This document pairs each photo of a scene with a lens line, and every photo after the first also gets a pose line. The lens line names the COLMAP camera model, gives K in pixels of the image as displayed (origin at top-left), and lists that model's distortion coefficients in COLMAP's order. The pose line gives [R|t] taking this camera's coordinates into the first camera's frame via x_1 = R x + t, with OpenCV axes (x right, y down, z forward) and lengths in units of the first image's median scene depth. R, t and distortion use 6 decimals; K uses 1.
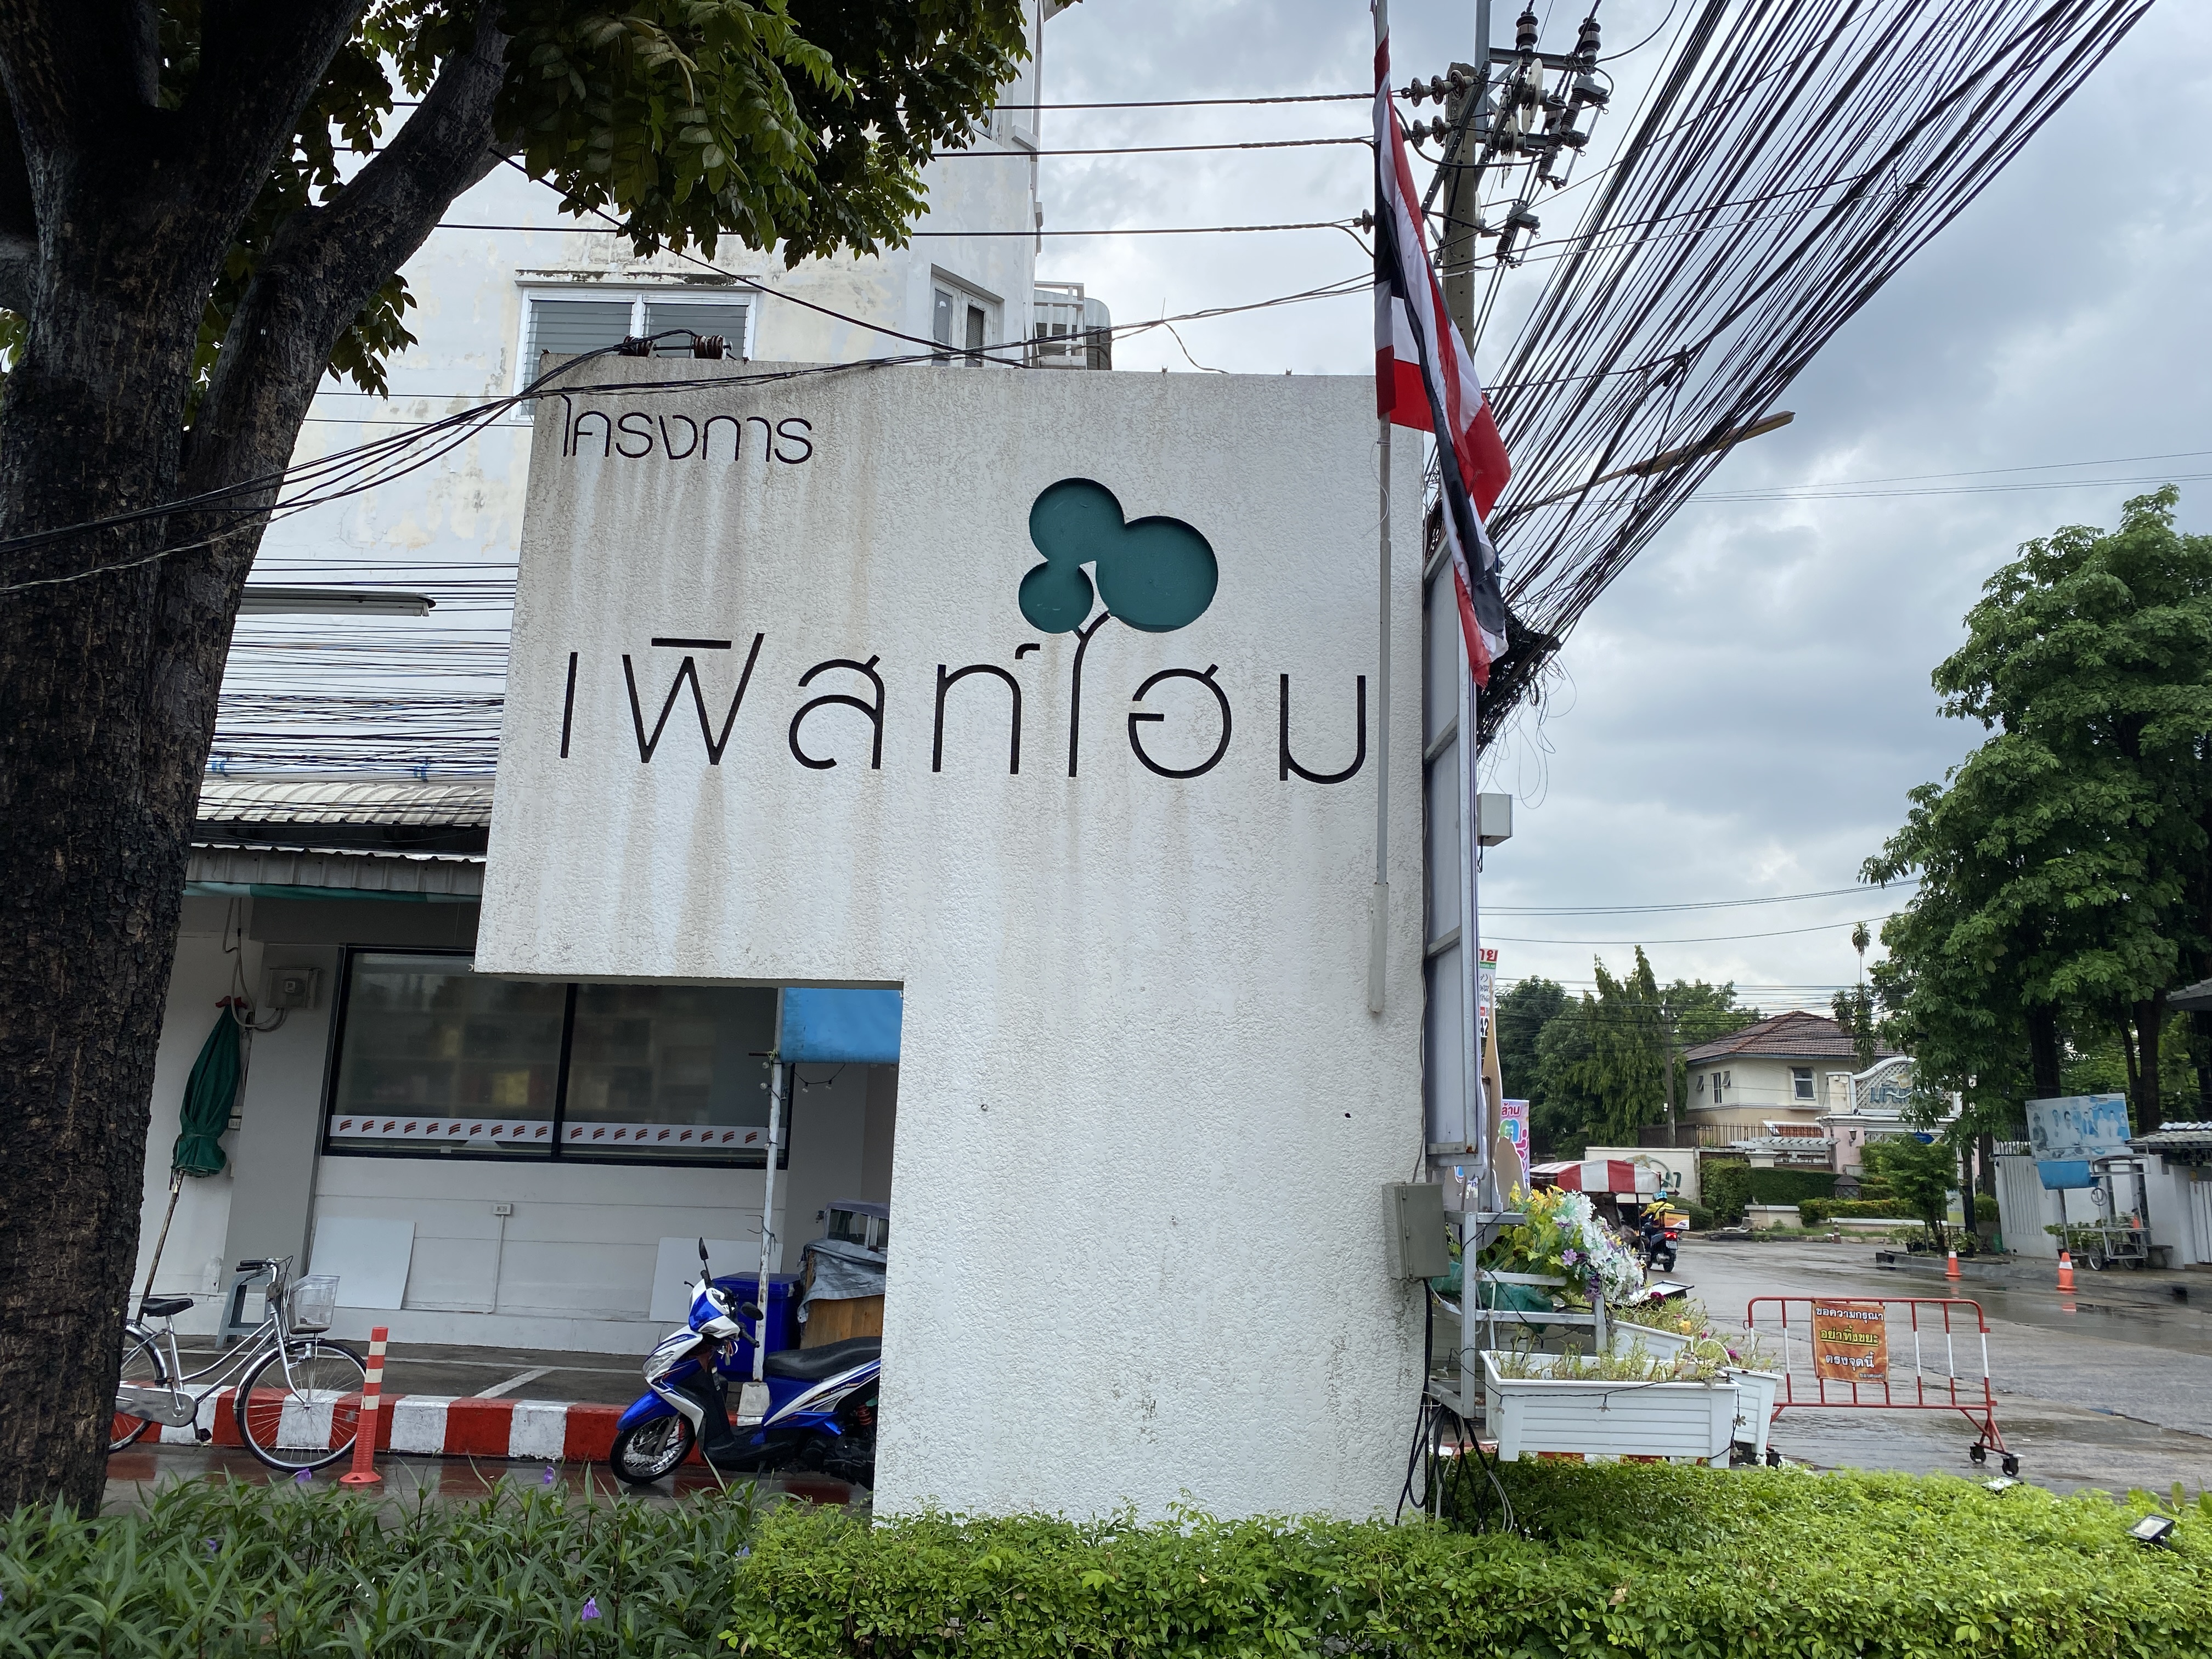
lens RADIAL K [[1662.6, 0, 1105.3], [0, 1662.6, 852.6], [0, 0, 1]] dist [0.060210, -0.118780]
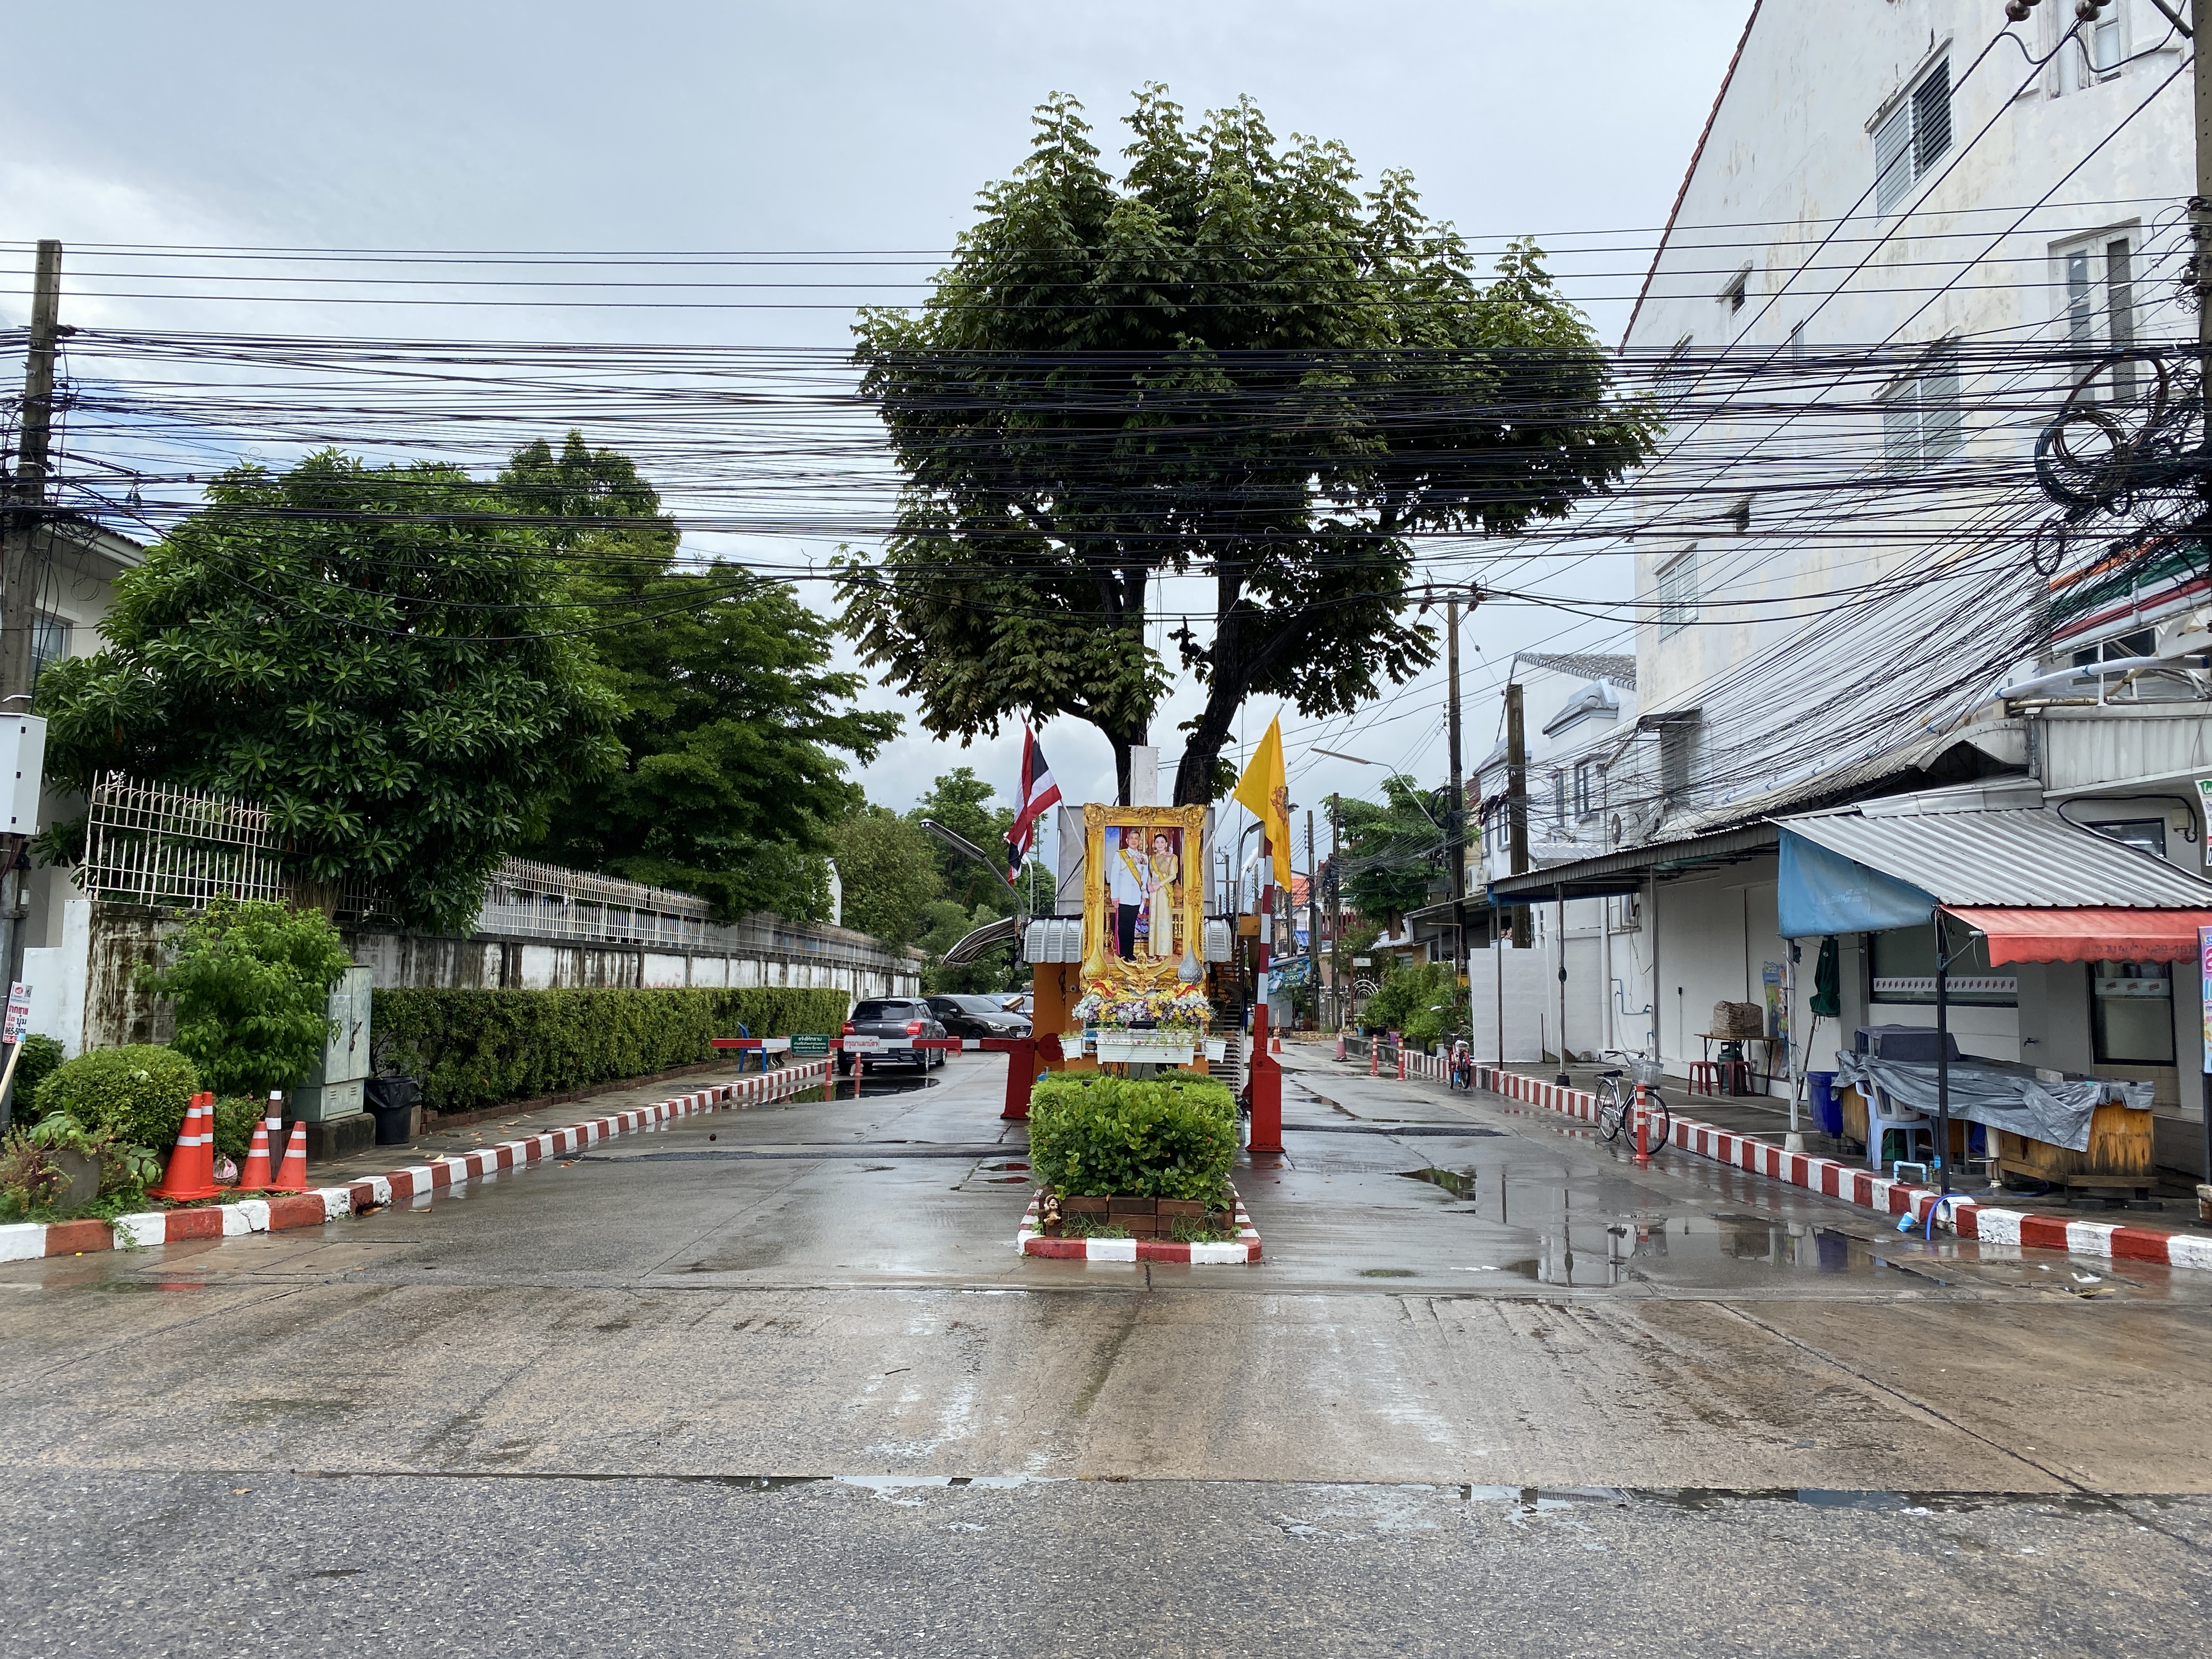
lens RADIAL K [[1674.2, 0, 1113.7], [0, 1674.2, 838.0], [0, 0, 1]] dist [0.054077, -0.054503]
pose [[-0.011343, -0.121084, -0.992577, 0.390703], [0.179908, 0.976196, -0.121141, 0.032193], [0.983618, -0.179947, 0.010711, 0.108357]]
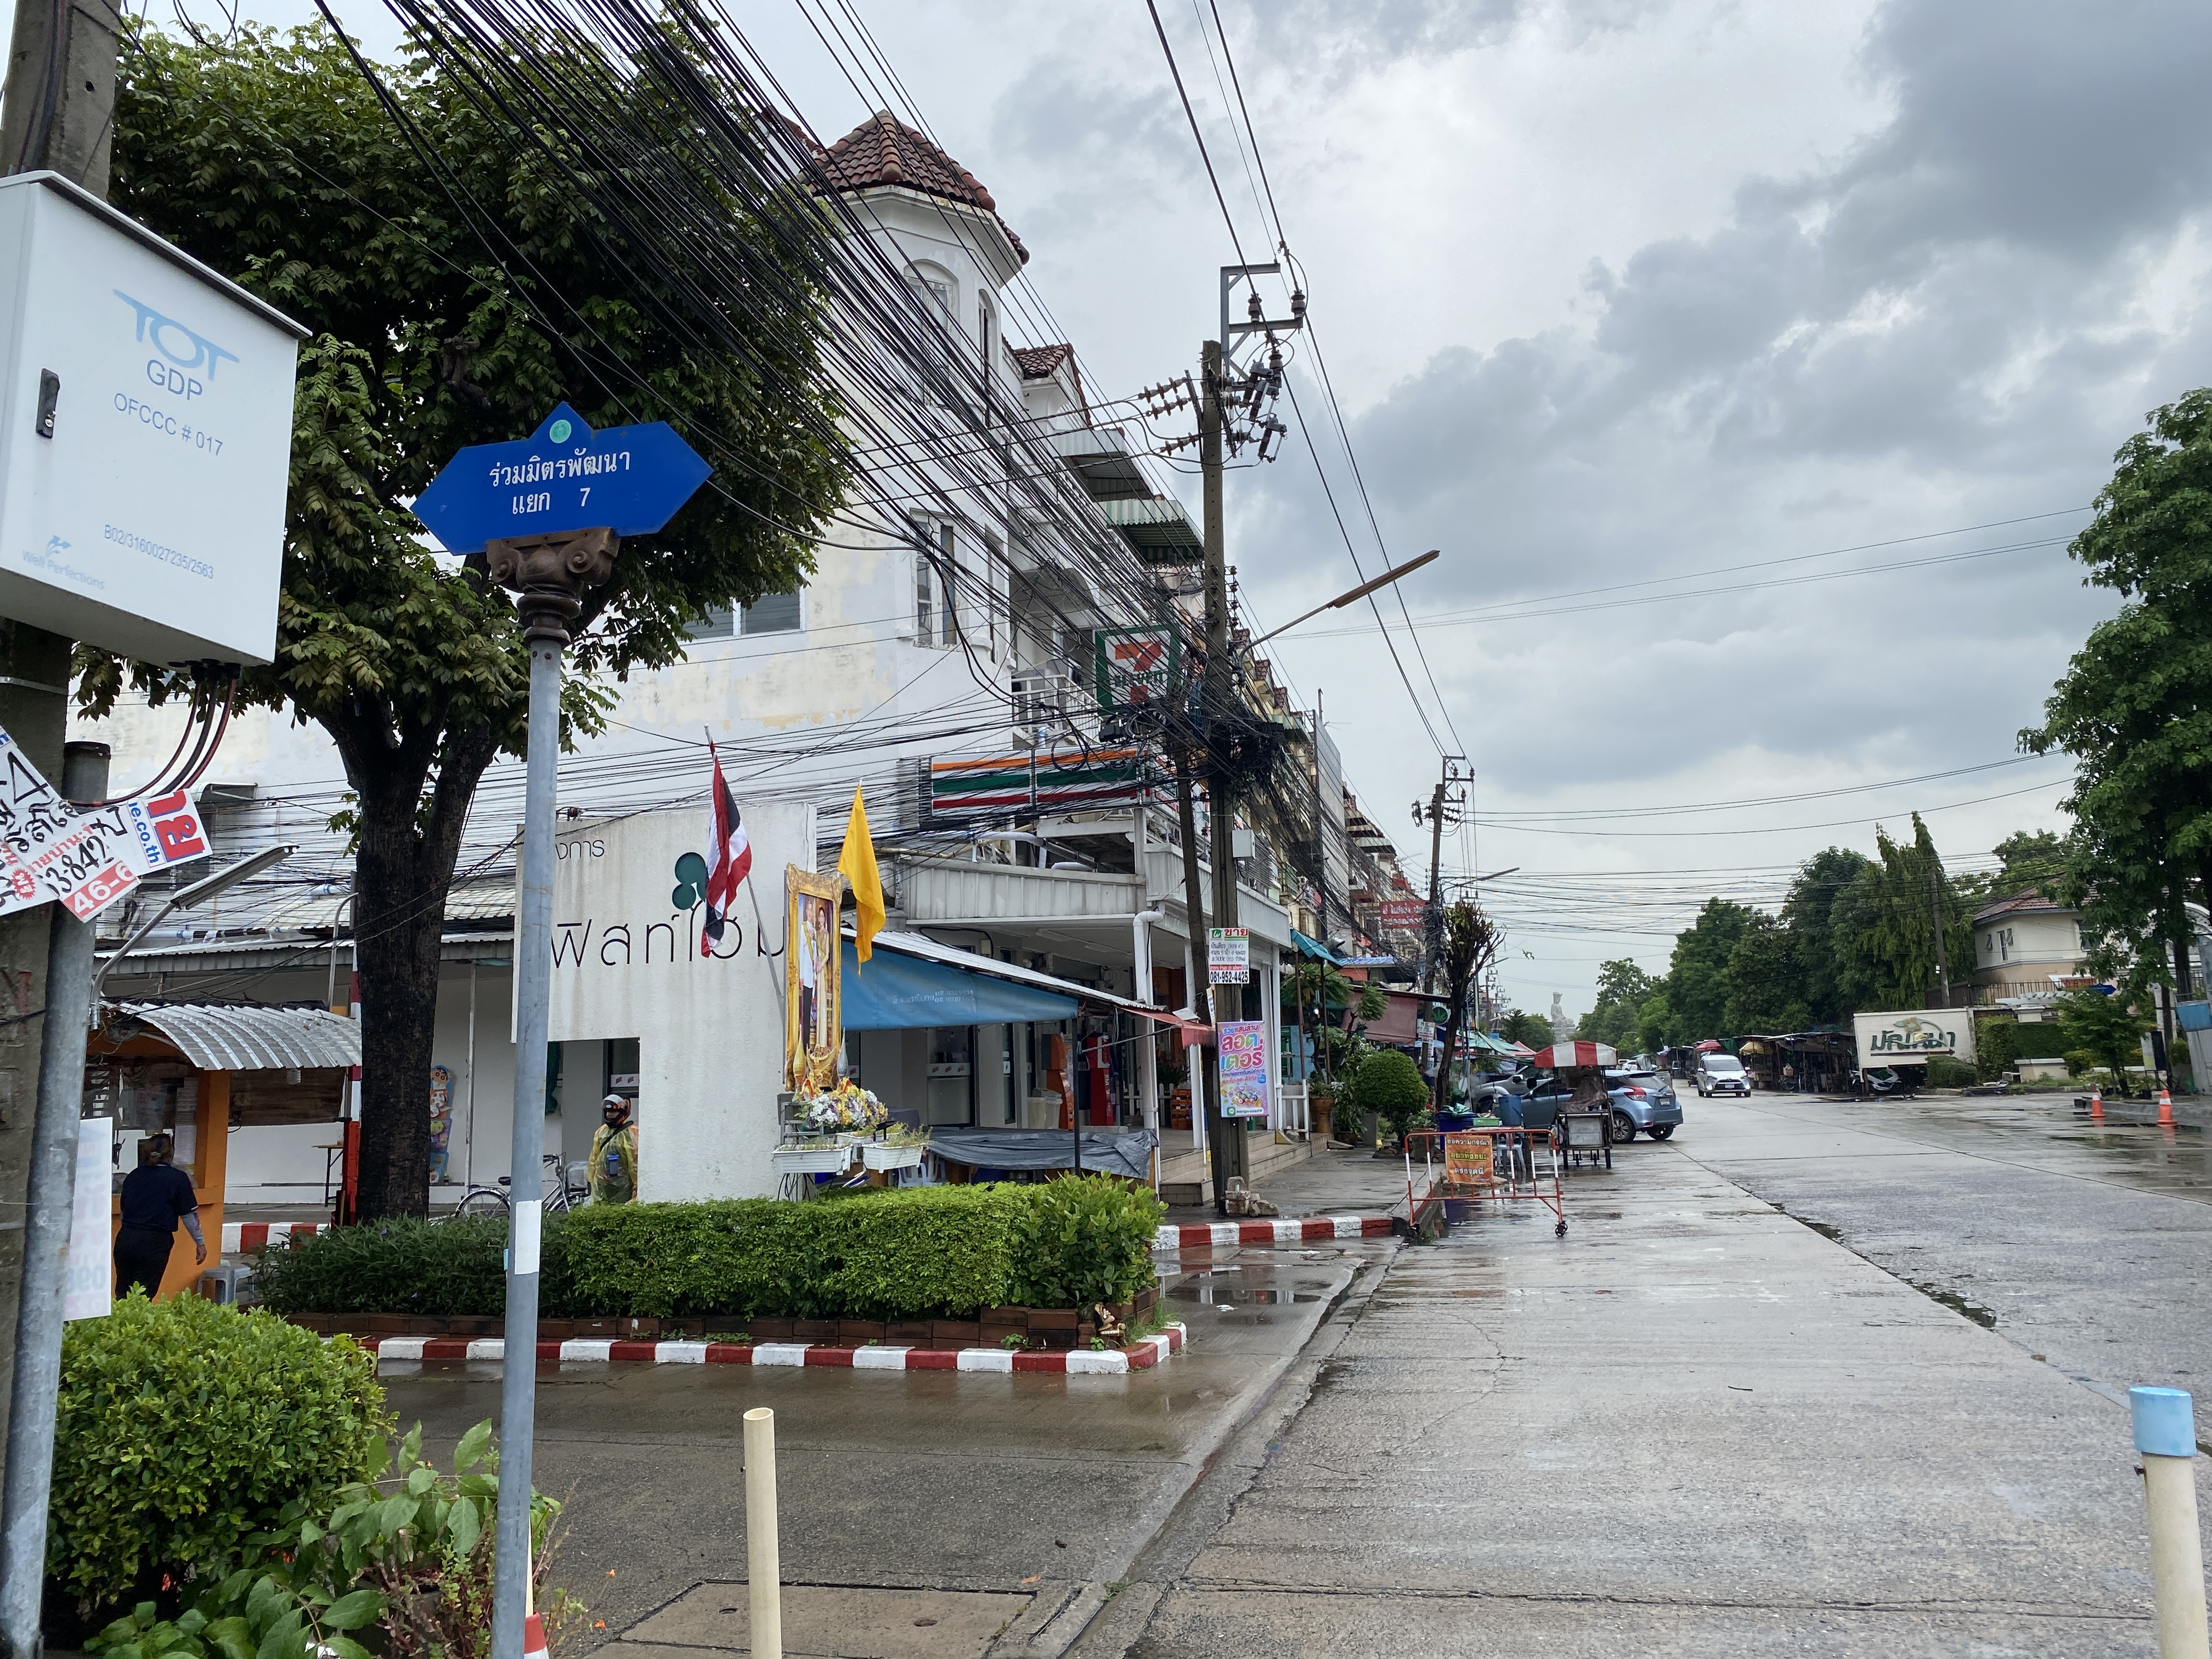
lens RADIAL K [[1674.2, 0, 1113.7], [0, 1674.2, 838.0], [0, 0, 1]] dist [0.054077, -0.054503]
pose [[0.968455, -0.093813, -0.230855, 0.151483], [0.105295, 0.993719, 0.037900, -0.031819], [0.225850, -0.061012, 0.972250, -0.181461]]
